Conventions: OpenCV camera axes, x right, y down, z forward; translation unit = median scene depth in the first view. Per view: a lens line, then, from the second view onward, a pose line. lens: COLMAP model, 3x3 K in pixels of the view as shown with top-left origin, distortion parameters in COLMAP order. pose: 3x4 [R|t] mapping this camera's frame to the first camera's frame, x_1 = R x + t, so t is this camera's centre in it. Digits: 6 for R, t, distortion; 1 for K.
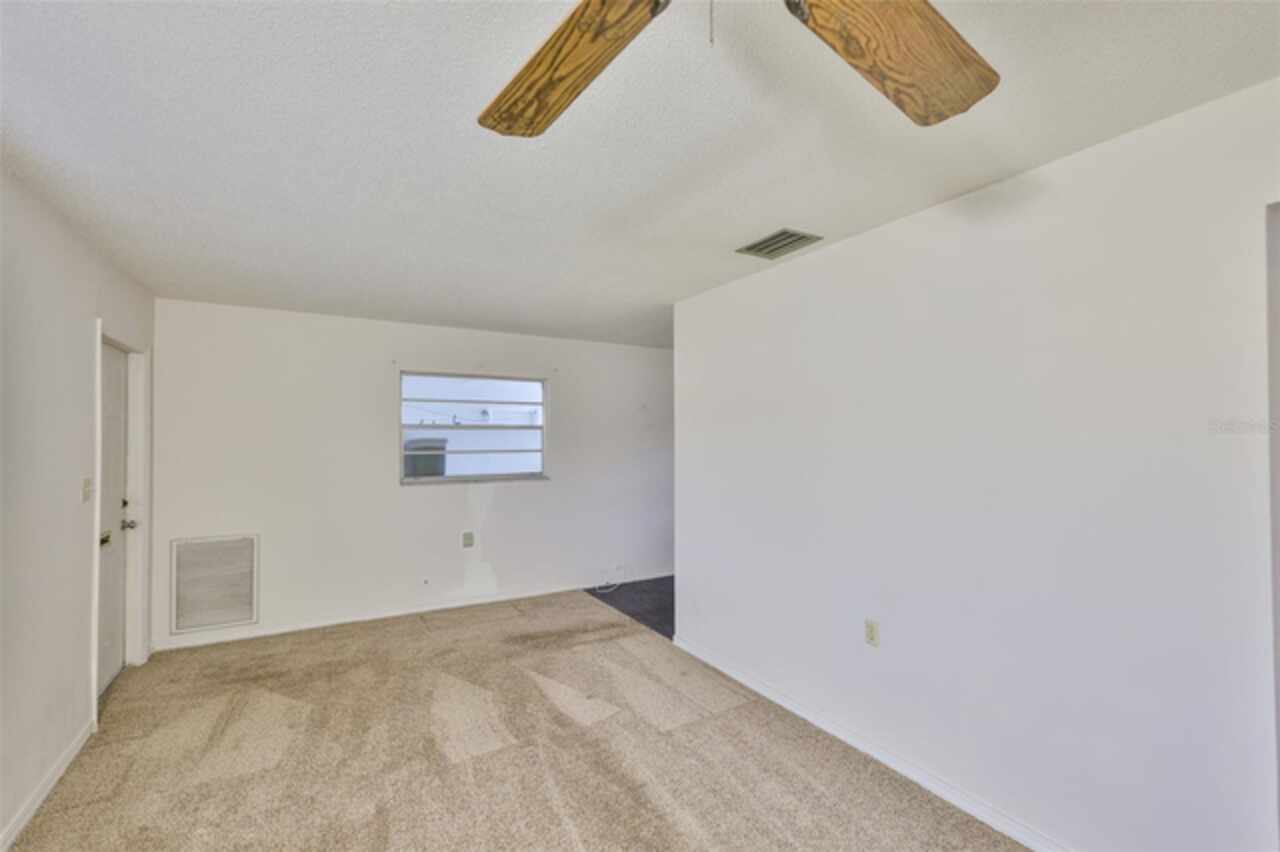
lens RADIAL K [[544.2, 0, 643.4], [0, 544.2, 425.8], [0, 0, 1]] dist [0.000698, -0.000790]
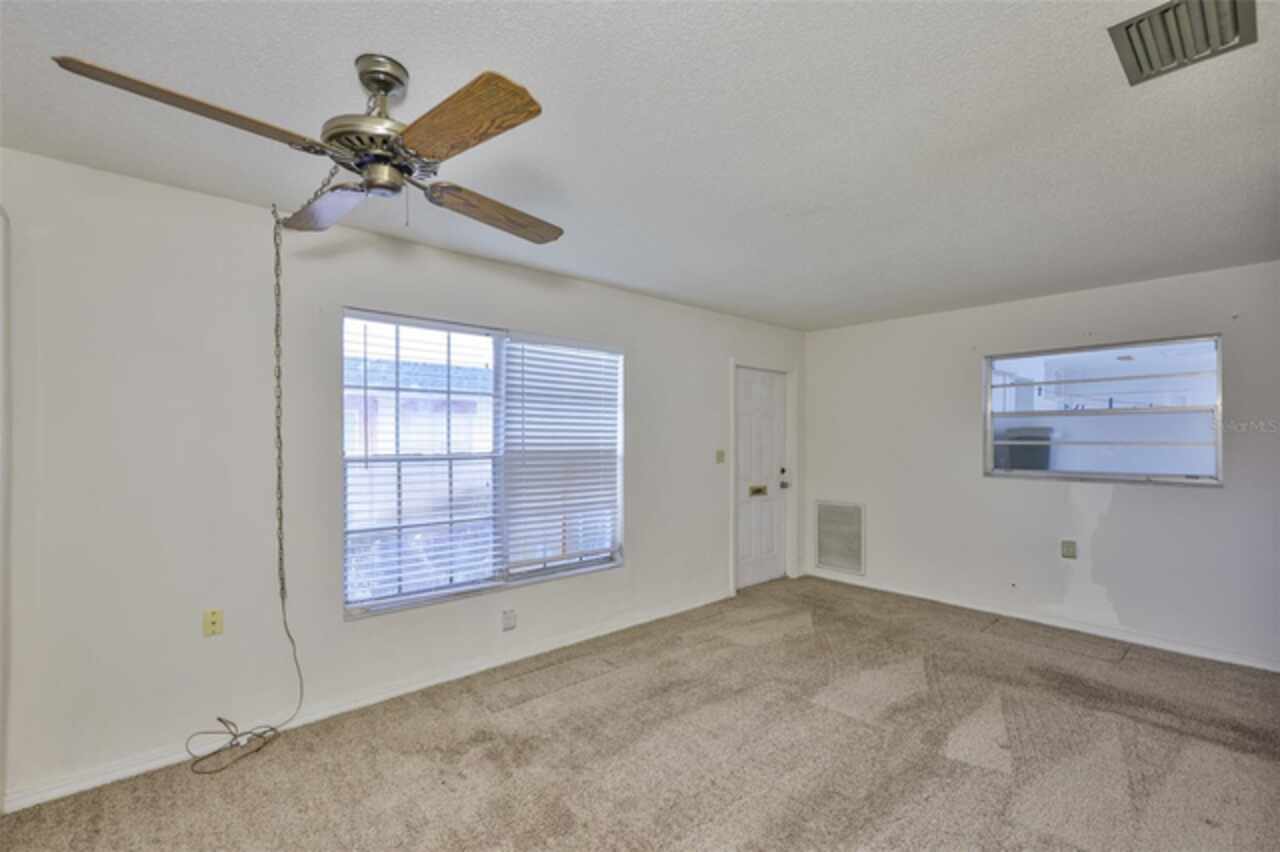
lens RADIAL K [[544.2, 0, 638.5], [0, 544.2, 431.1], [0, 0, 1]] dist [0.000698, -0.000790]
pose [[0.213721, -0.010543, -0.976838, 0.425249], [0.021963, 0.999741, -0.005985, 0.027773], [0.976648, -0.020175, 0.213897, 0.246630]]
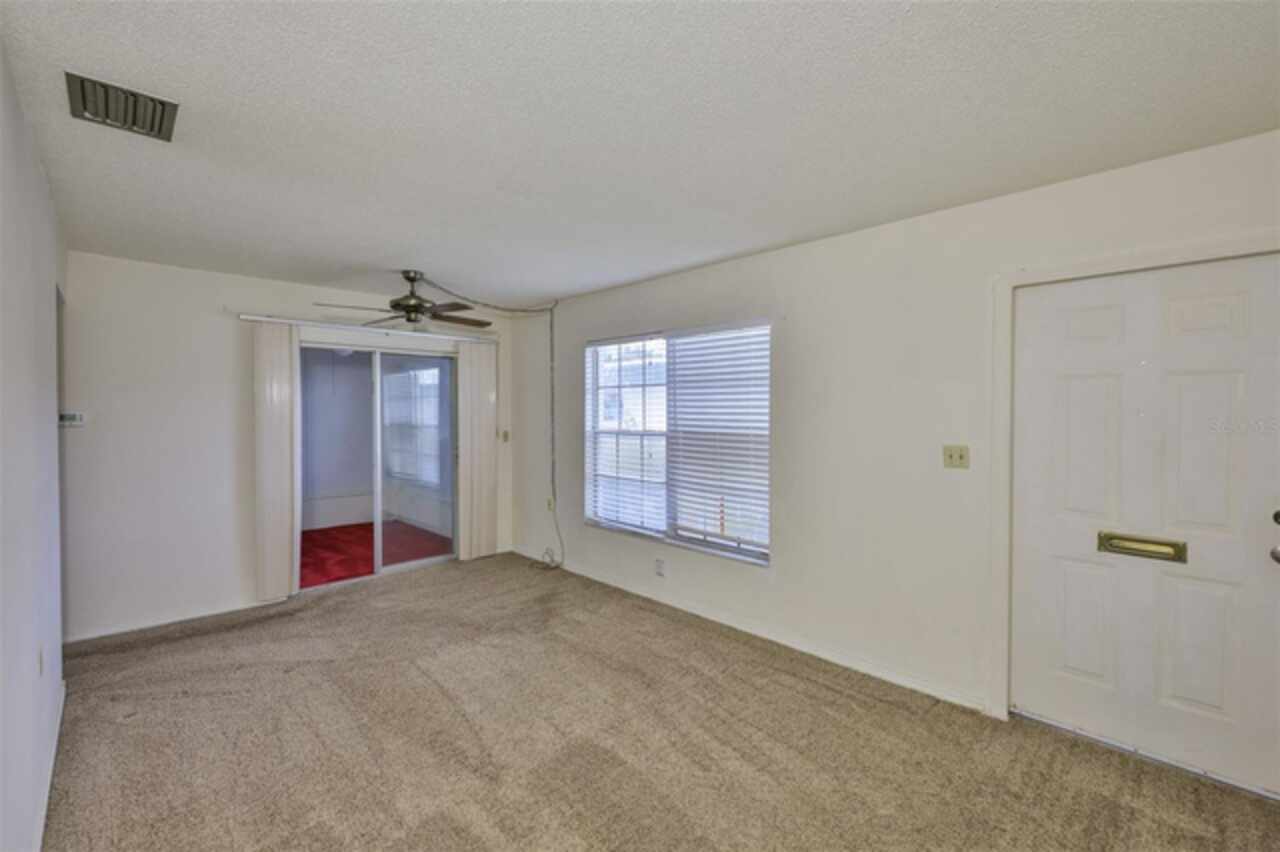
lens RADIAL K [[544.2, 0, 636.4], [0, 544.2, 426.6], [0, 0, 1]] dist [0.000698, -0.000790]
pose [[-0.963287, 0.007255, -0.268375, -0.135793], [0.006043, 0.999967, 0.005344, 0.035362], [0.268405, 0.003526, -0.963300, 1.237271]]
